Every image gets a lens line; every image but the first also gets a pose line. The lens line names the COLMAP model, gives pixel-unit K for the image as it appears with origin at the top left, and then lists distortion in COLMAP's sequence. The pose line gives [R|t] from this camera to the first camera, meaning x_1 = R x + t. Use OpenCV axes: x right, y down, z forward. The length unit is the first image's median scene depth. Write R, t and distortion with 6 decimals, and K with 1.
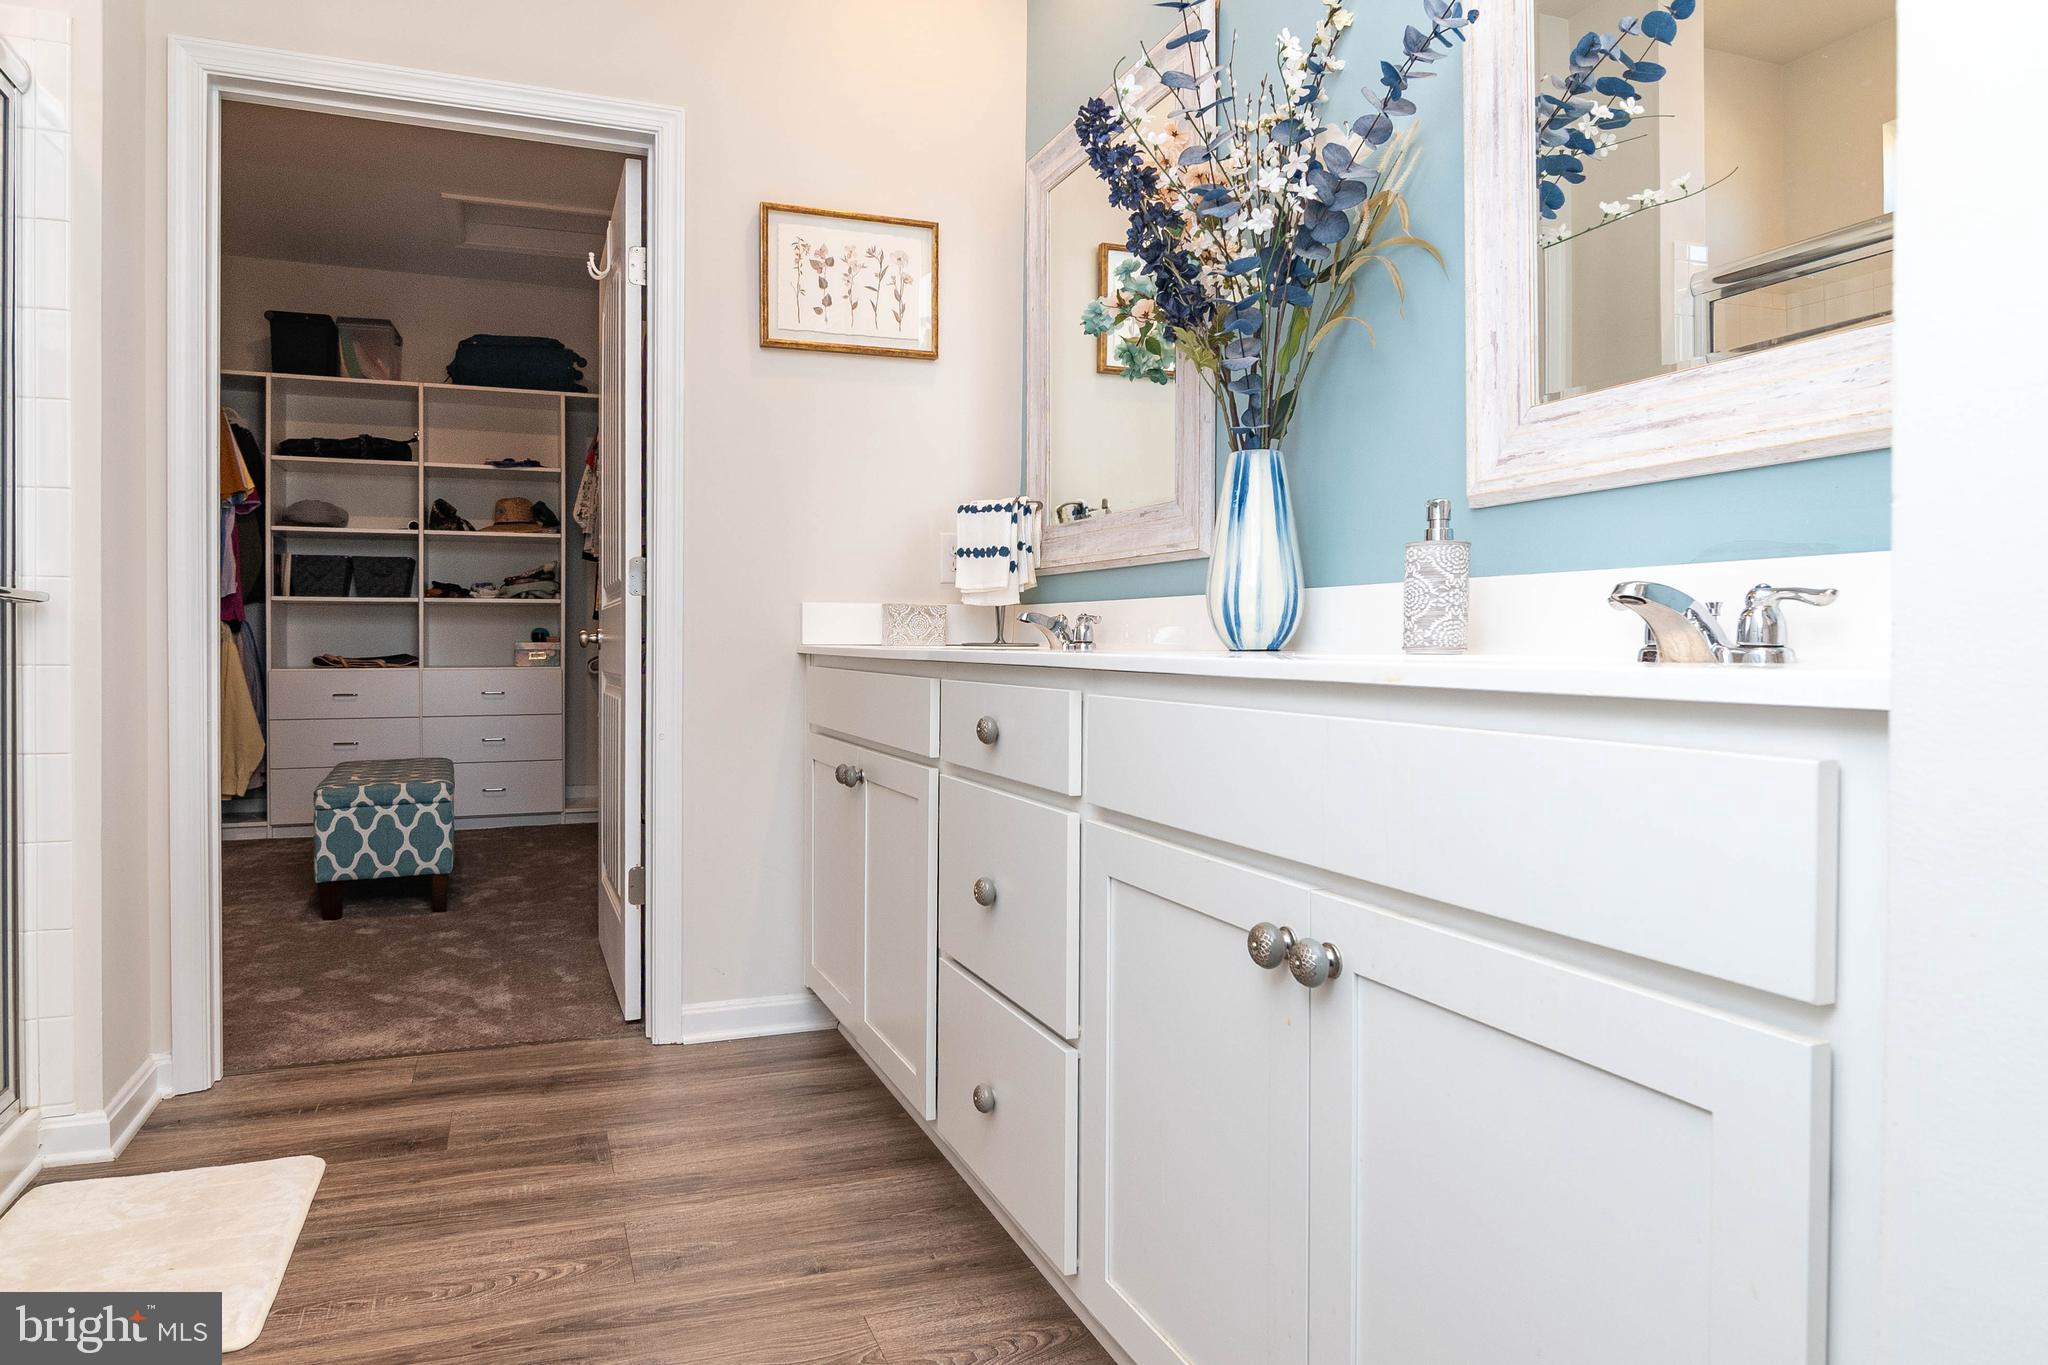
lens RADIAL K [[1177.6, 0, 1028.4], [0, 1177.6, 657.8], [0, 0, 1]] dist [-0.005856, -0.002219]
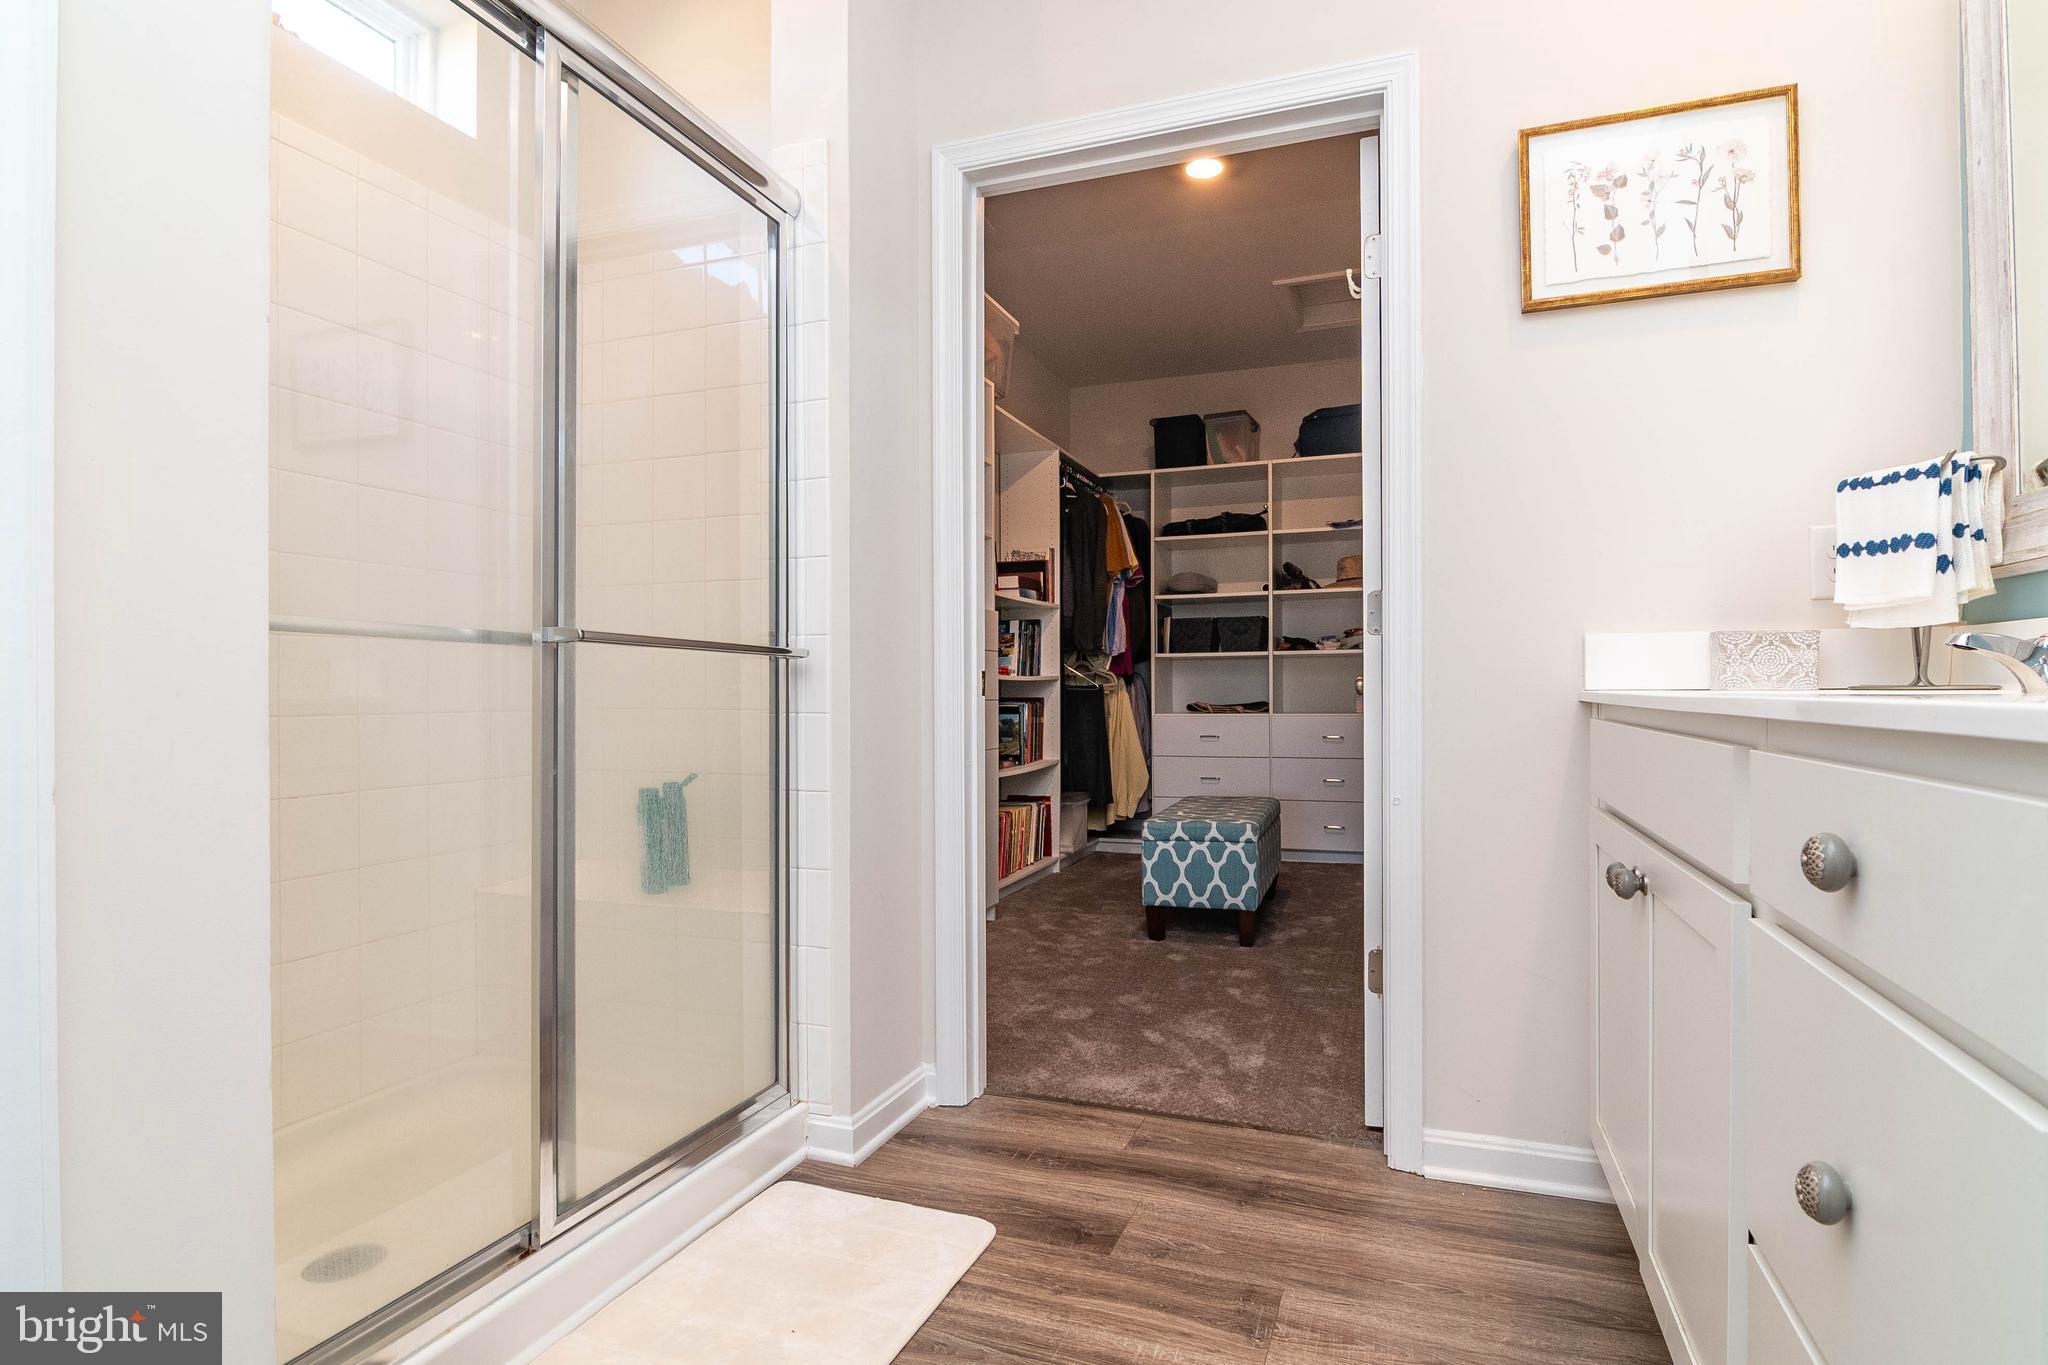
lens RADIAL K [[1065.6, 0, 1027.4], [0, 1065.6, 686.5], [0, 0, 1]] dist [-0.007058, -0.005724]
pose [[0.732674, -0.010259, -0.680503, 0.011239], [-0.000840, 0.999872, -0.015977, -0.002096], [0.680579, 0.012278, 0.732571, 0.243547]]
